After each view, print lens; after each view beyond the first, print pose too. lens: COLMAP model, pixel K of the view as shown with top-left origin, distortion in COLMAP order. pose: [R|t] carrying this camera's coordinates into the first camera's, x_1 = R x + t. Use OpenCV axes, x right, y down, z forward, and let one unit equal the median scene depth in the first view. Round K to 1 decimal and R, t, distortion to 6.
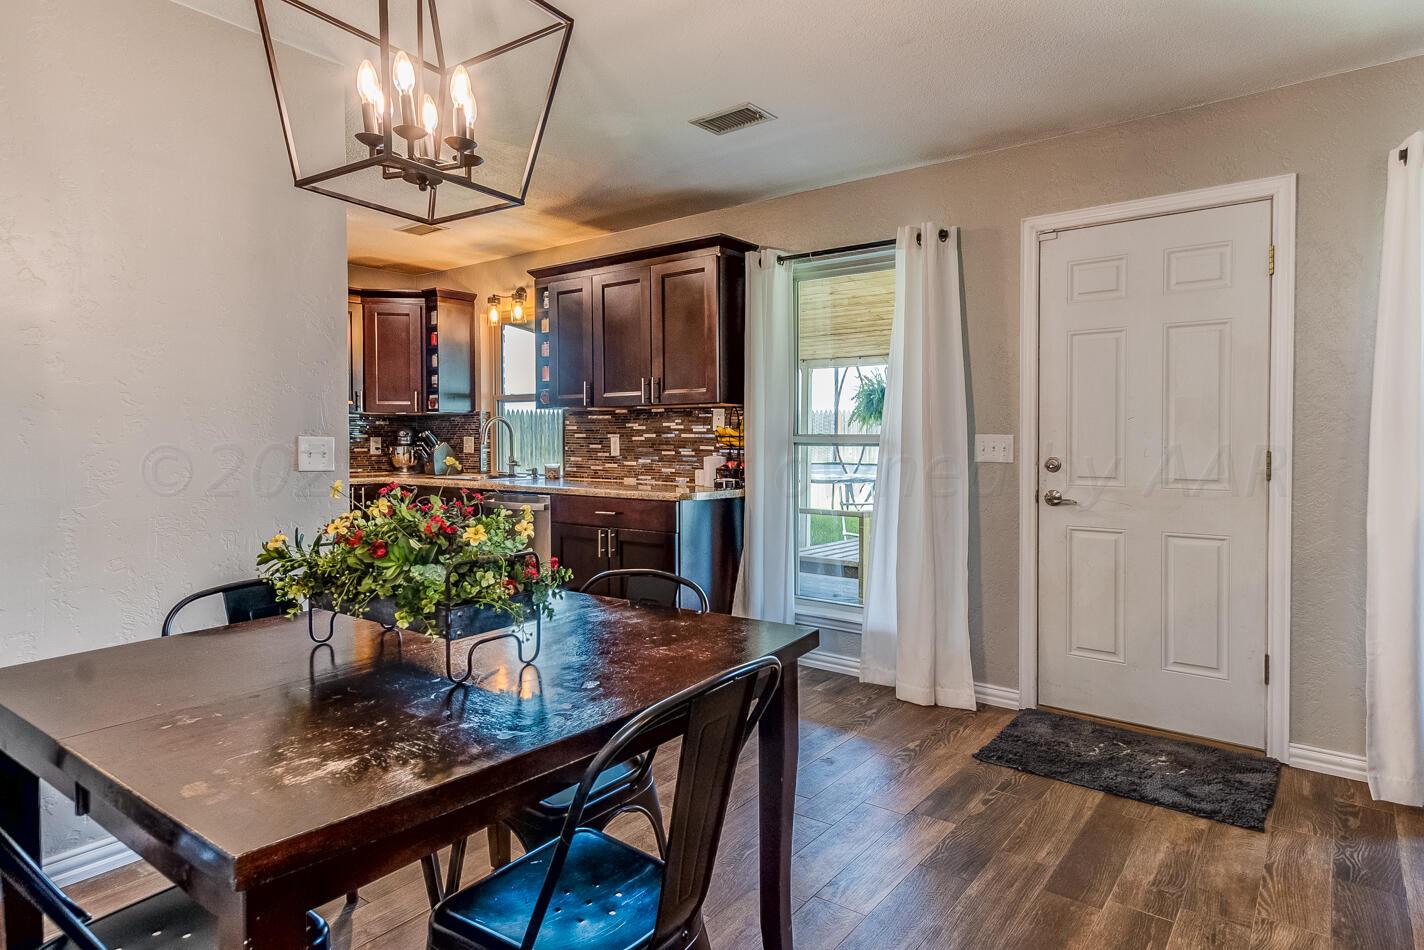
lens RADIAL K [[806.4, 0, 698.8], [0, 806.4, 463.1], [0, 0, 1]] dist [0.019092, -0.002229]
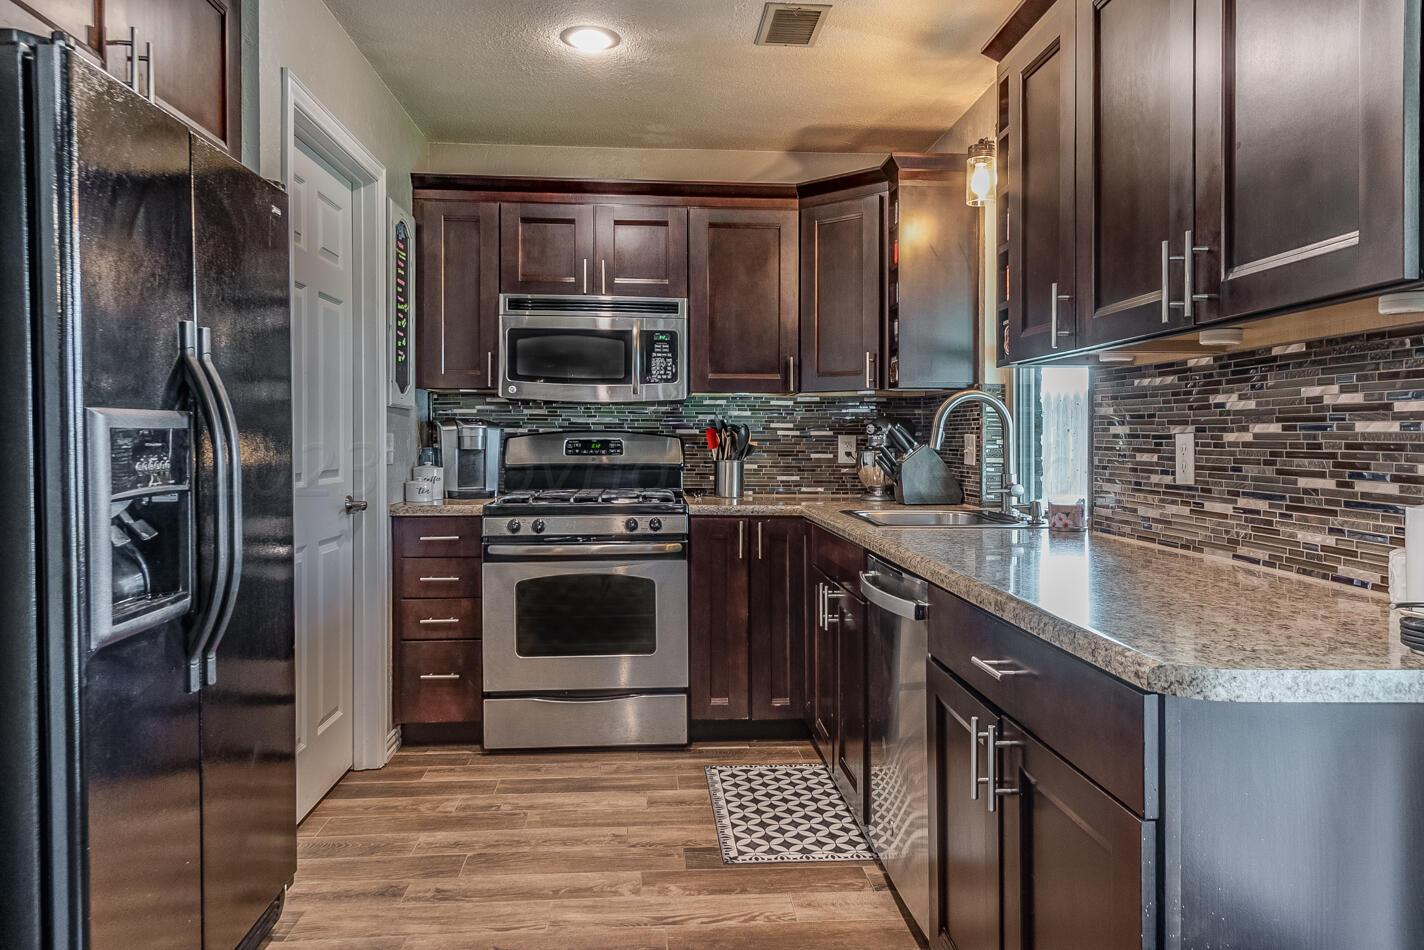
lens RADIAL K [[955.6, 0, 719.8], [0, 955.6, 450.4], [0, 0, 1]] dist [0.018663, 0.002379]
pose [[0.659915, 0.010424, -0.751268, 0.081067], [-0.022721, 0.999723, -0.006087, -0.016479], [0.750997, 0.021087, 0.659969, 0.535309]]
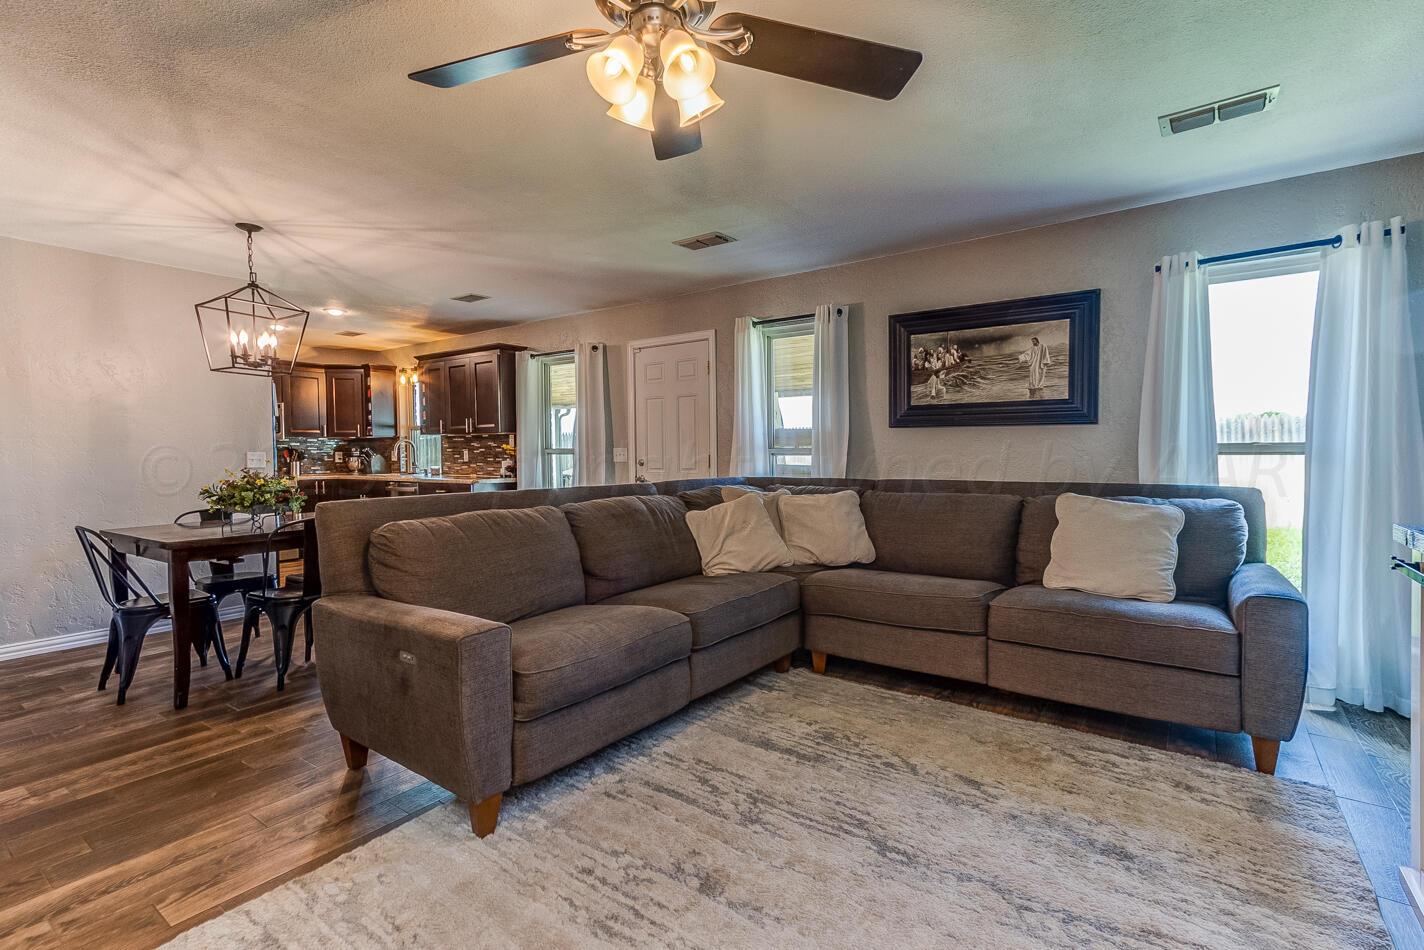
lens RADIAL K [[667.5, 0, 713.1], [0, 667.5, 474.0], [0, 0, 1]] dist [0.017150, 0.000943]
pose [[0.999585, -0.009812, 0.027079, 0.382324], [0.009649, 0.999935, 0.006144, 0.014444], [-0.027138, -0.005880, 0.999614, -0.459732]]
